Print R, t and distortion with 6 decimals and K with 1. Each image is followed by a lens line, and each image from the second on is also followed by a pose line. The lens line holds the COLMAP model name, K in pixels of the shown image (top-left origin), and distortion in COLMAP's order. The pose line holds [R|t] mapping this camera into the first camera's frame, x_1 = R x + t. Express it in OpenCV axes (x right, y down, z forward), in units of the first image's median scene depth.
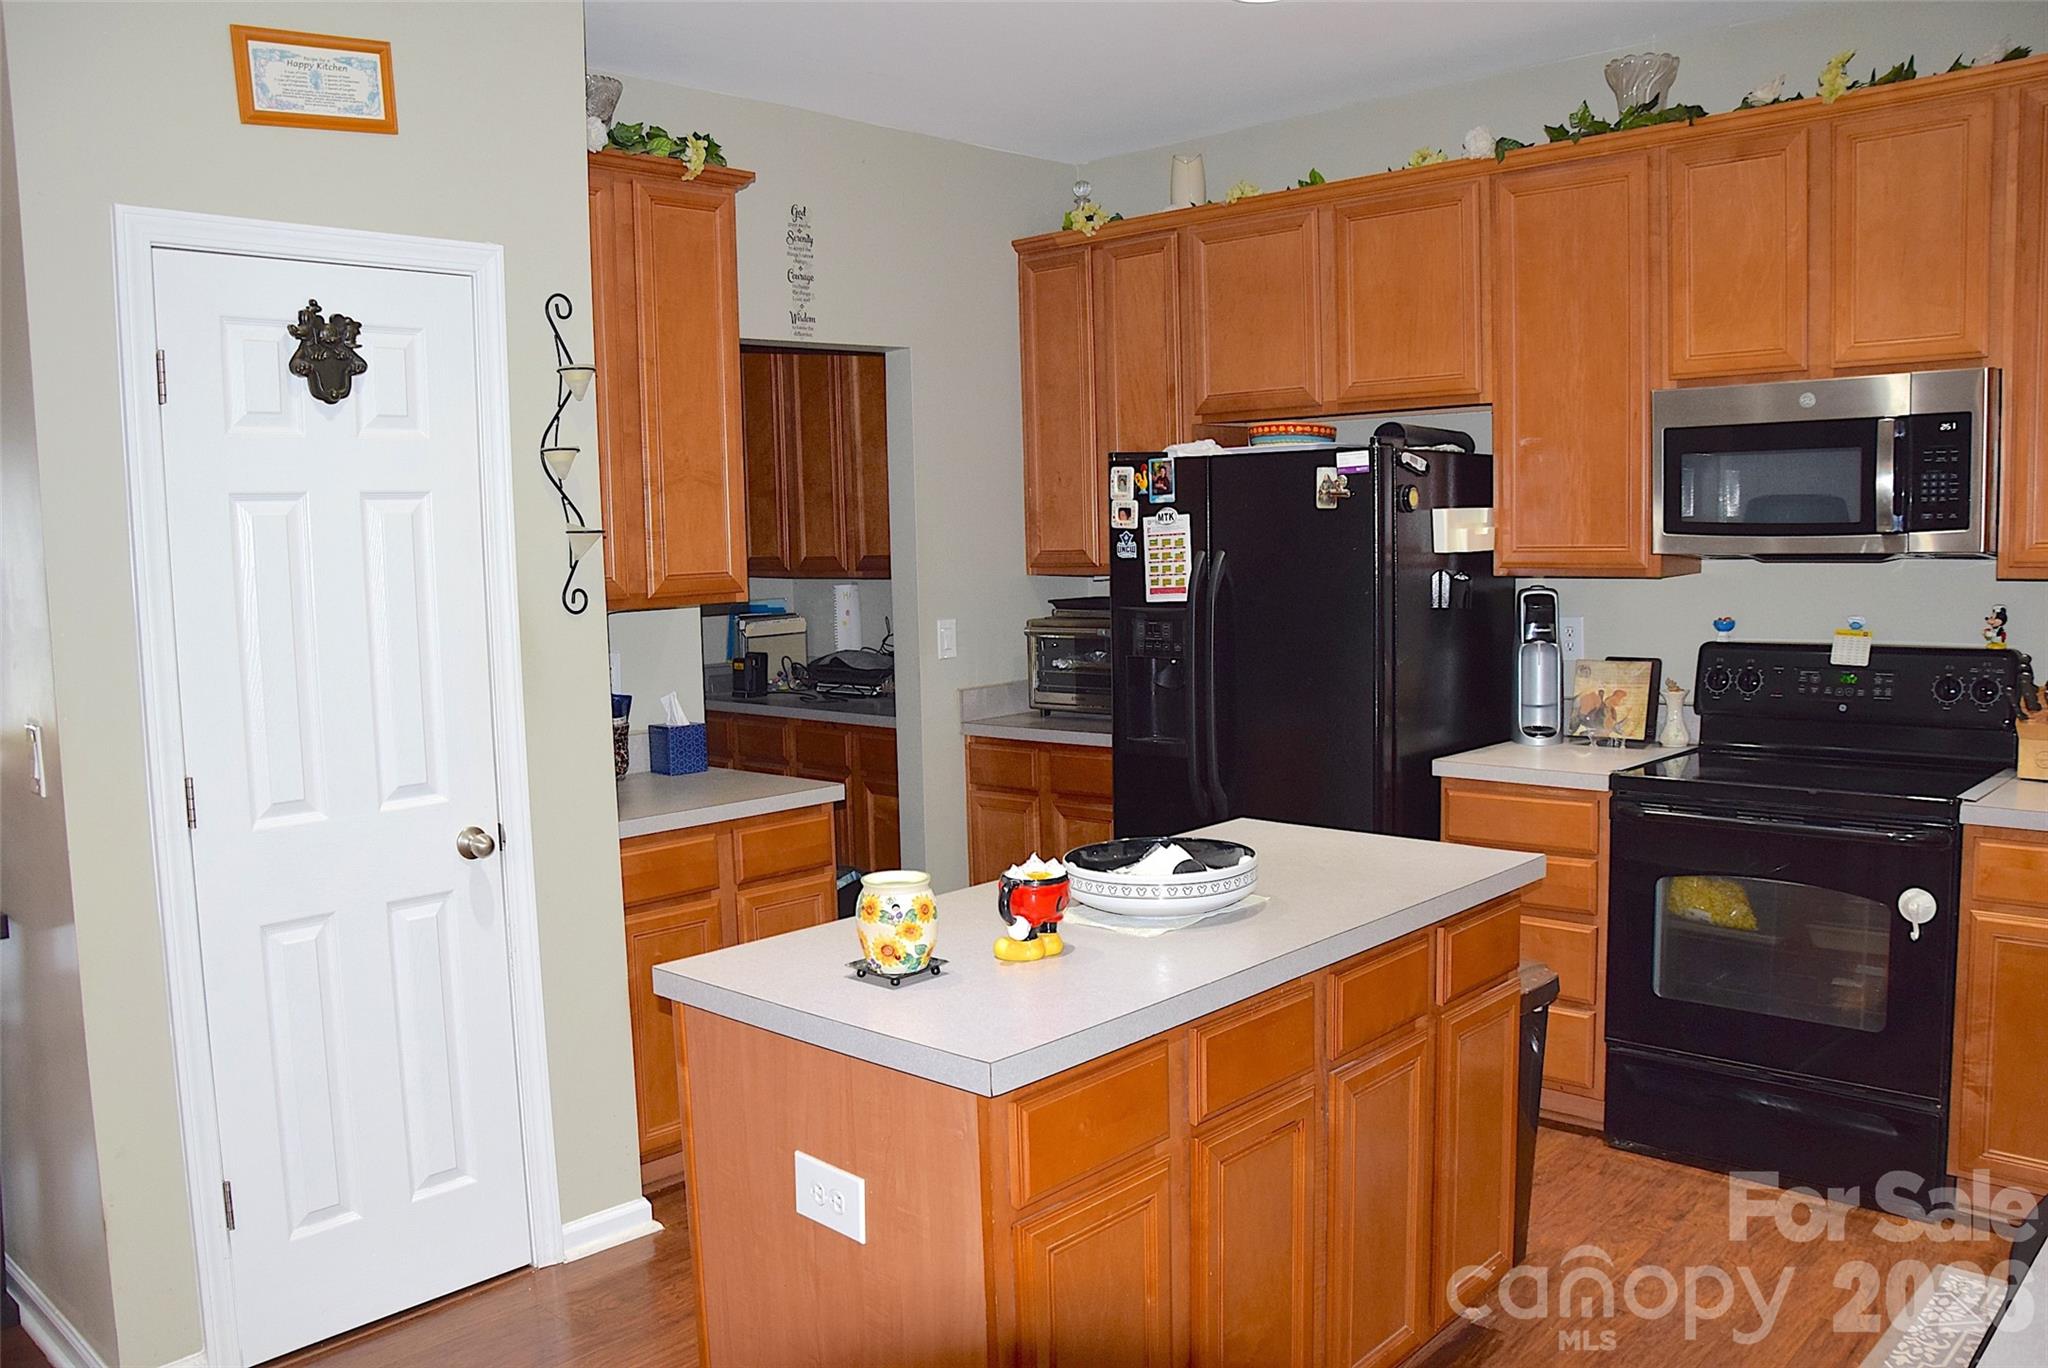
lens RADIAL K [[1613.5, 0, 1019.1], [0, 1613.5, 686.4], [0, 0, 1]] dist [-0.159168, 0.129747]
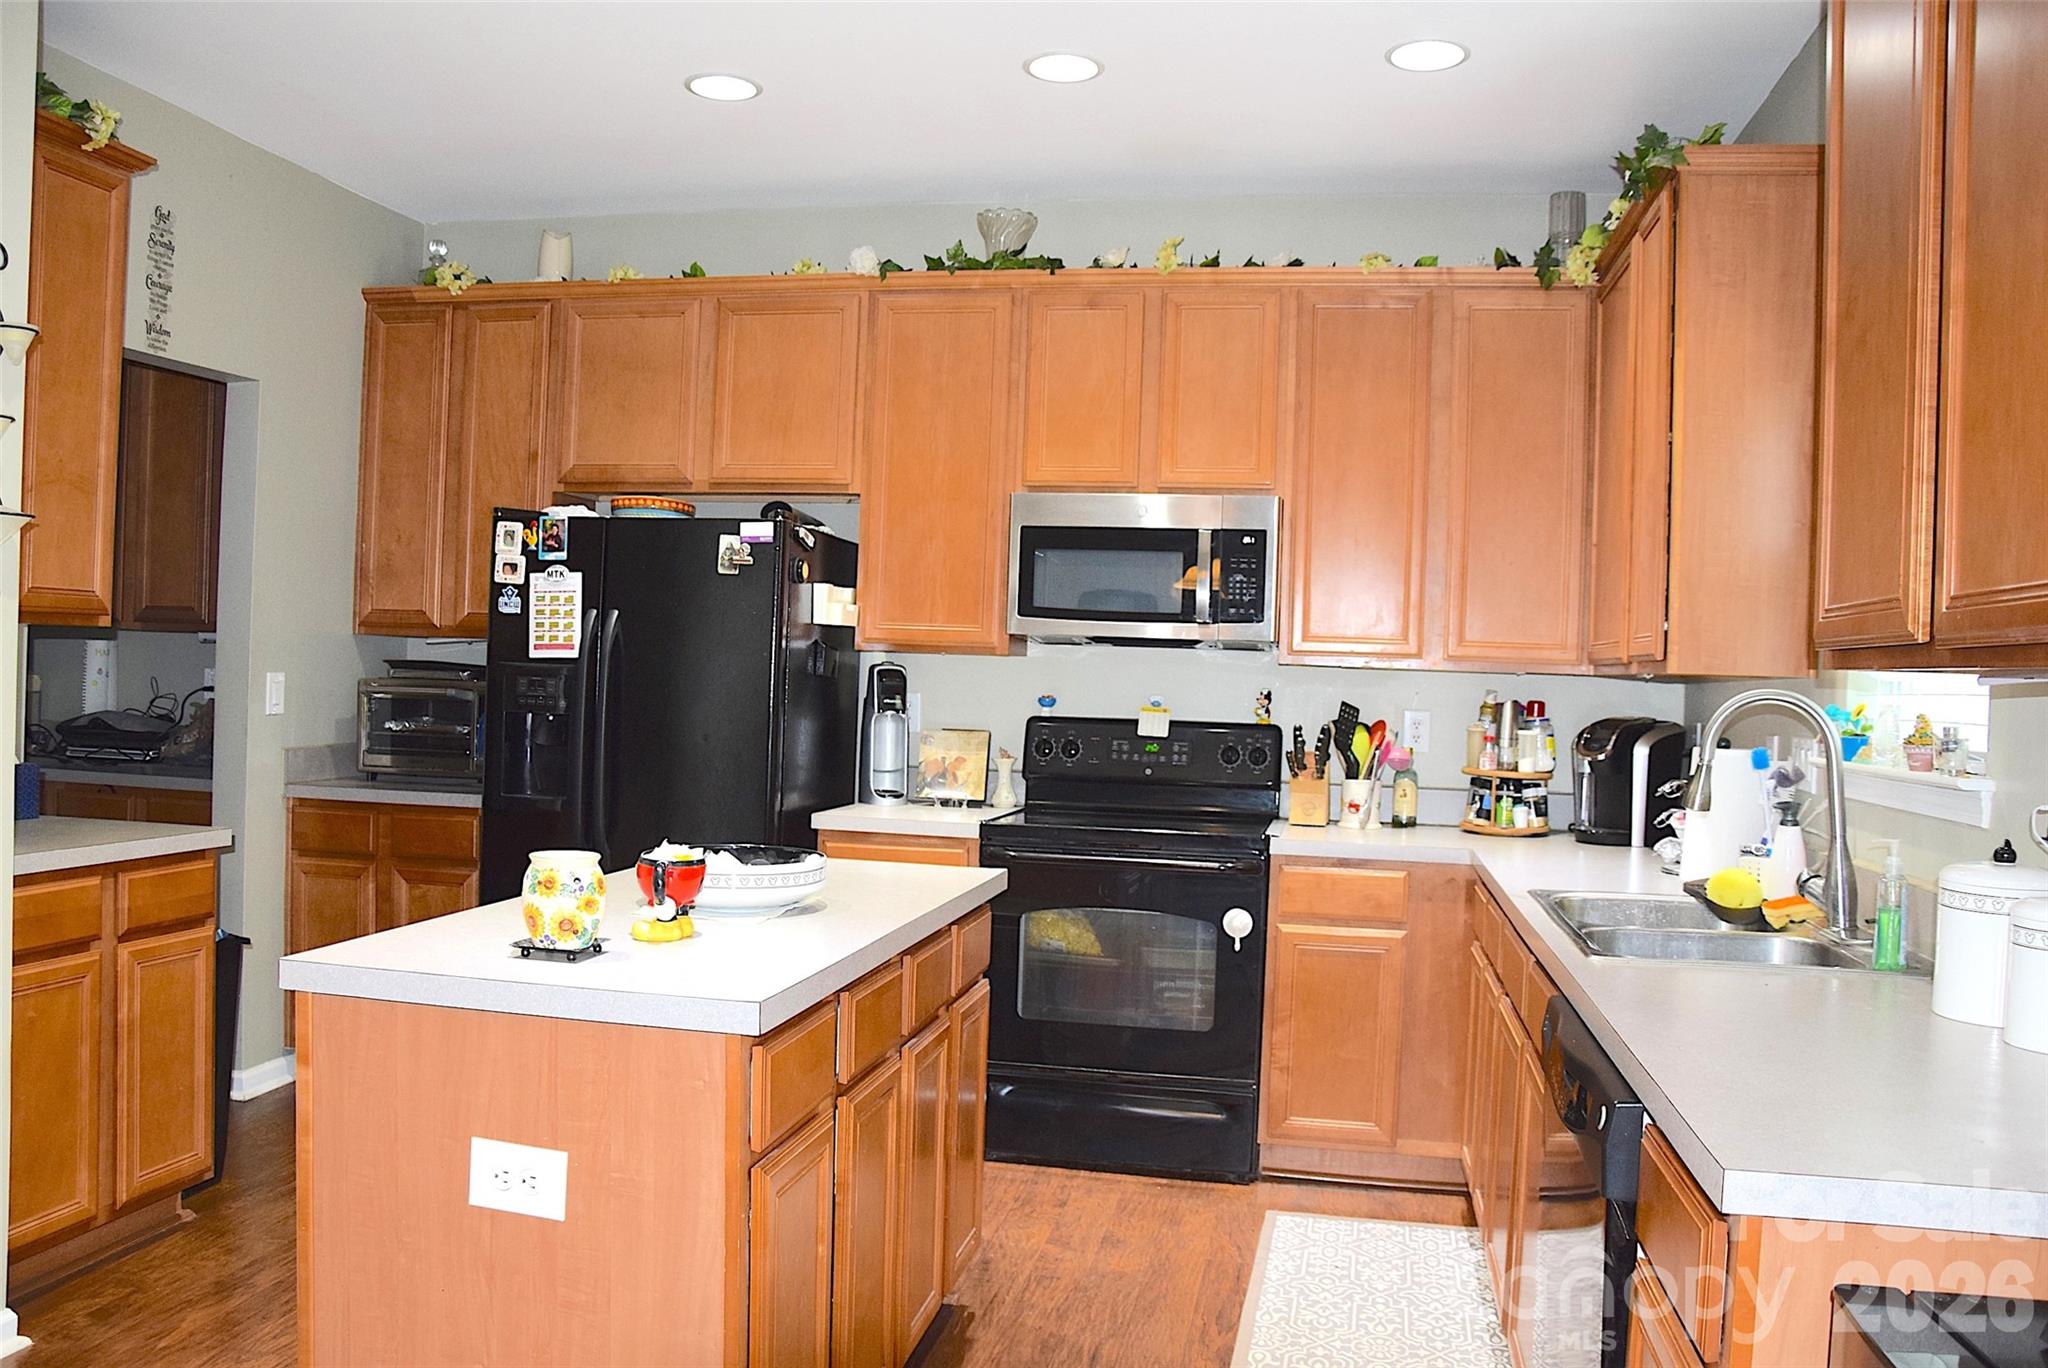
lens RADIAL K [[1613.5, 0, 1019.1], [0, 1613.5, 686.4], [0, 0, 1]] dist [-0.159168, 0.129747]
pose [[0.850727, 0.051060, 0.523122, -0.193099], [-0.006992, 0.996282, -0.085872, 0.052335], [-0.525562, 0.069396, 0.847920, 0.001537]]
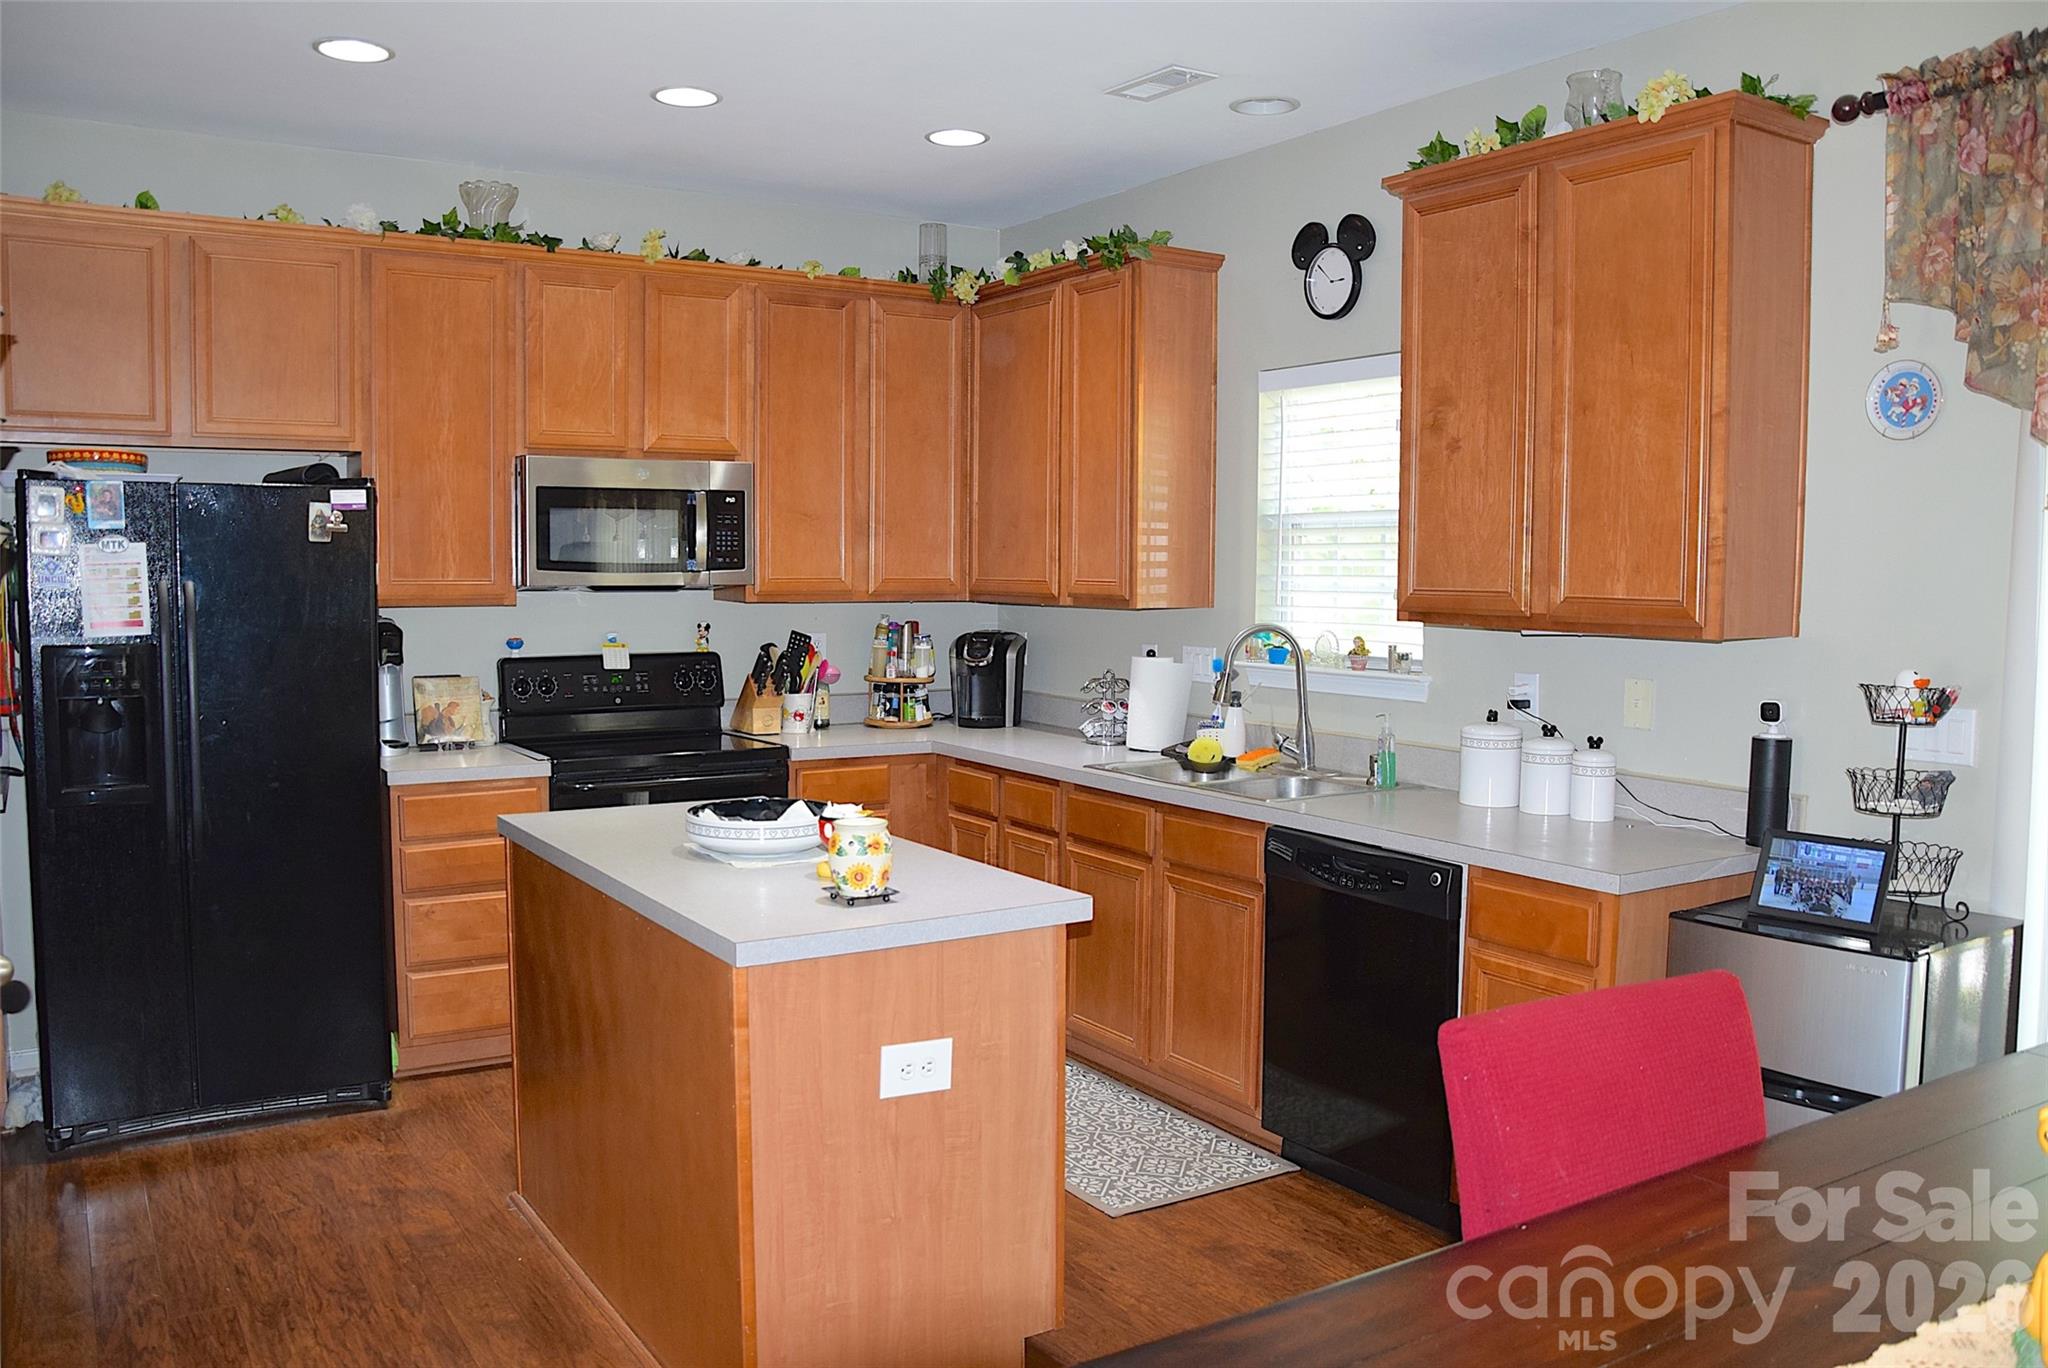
lens RADIAL K [[1613.5, 0, 1019.1], [0, 1613.5, 686.4], [0, 0, 1]] dist [-0.159168, 0.129747]
pose [[0.254245, -0.044296, 0.966125, -0.682032], [0.079025, 0.996562, 0.024895, -0.005308], [-0.963906, 0.070018, 0.256871, 0.291658]]
